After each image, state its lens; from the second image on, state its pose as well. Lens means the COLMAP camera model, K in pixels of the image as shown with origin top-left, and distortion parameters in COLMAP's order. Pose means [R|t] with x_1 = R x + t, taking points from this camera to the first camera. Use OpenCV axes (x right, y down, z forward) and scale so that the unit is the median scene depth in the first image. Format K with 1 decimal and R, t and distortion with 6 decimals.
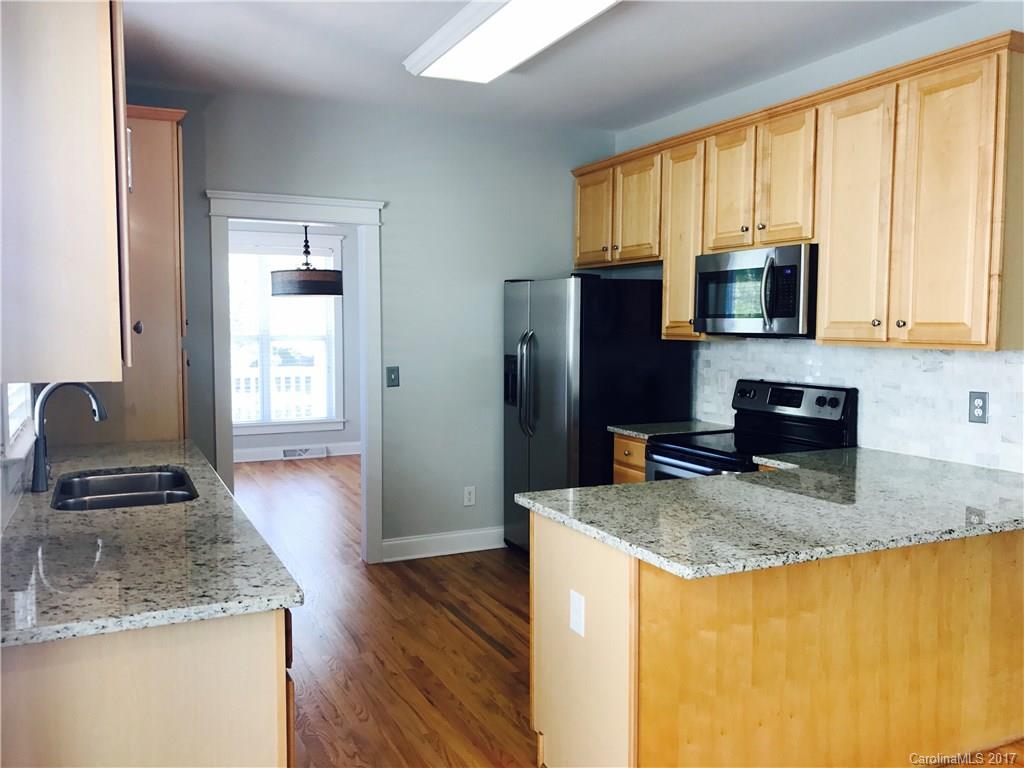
lens RADIAL K [[845.4, 0, 500.1], [0, 845.4, 380.8], [0, 0, 1]] dist [0.033425, 0.002750]
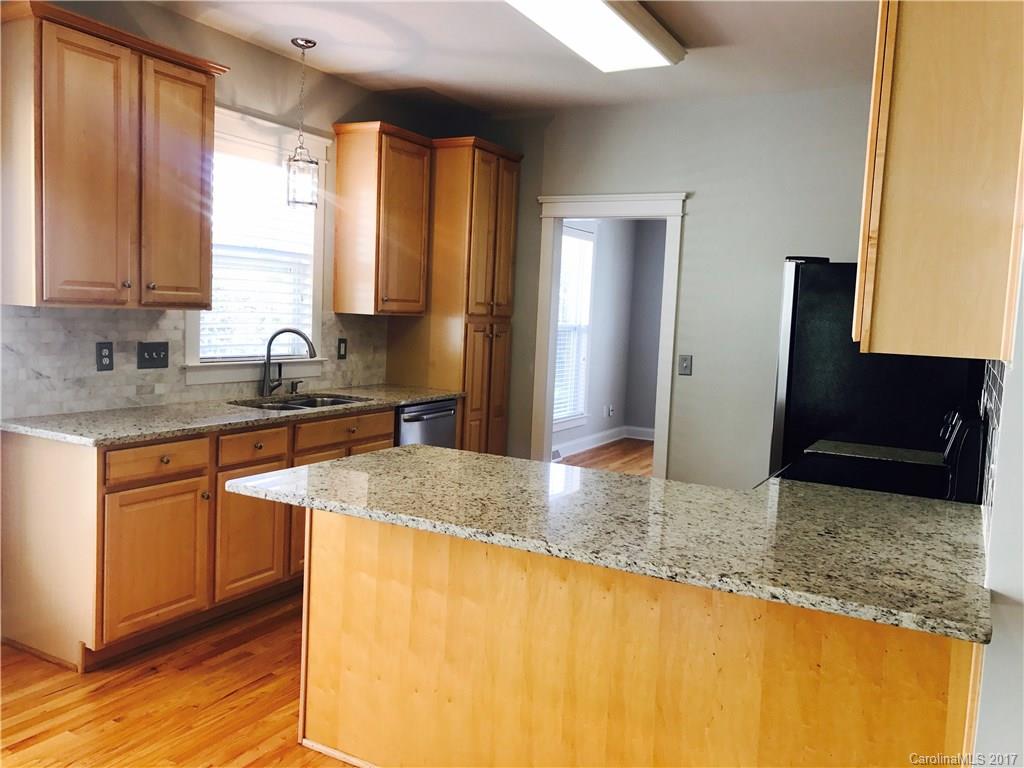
lens RADIAL K [[845.4, 0, 500.1], [0, 845.4, 380.8], [0, 0, 1]] dist [0.033425, 0.002750]
pose [[0.585320, 0.092335, -0.805528, 0.984833], [-0.099192, 0.994186, 0.041884, -0.012526], [0.804712, 0.055387, 0.591076, 0.400994]]
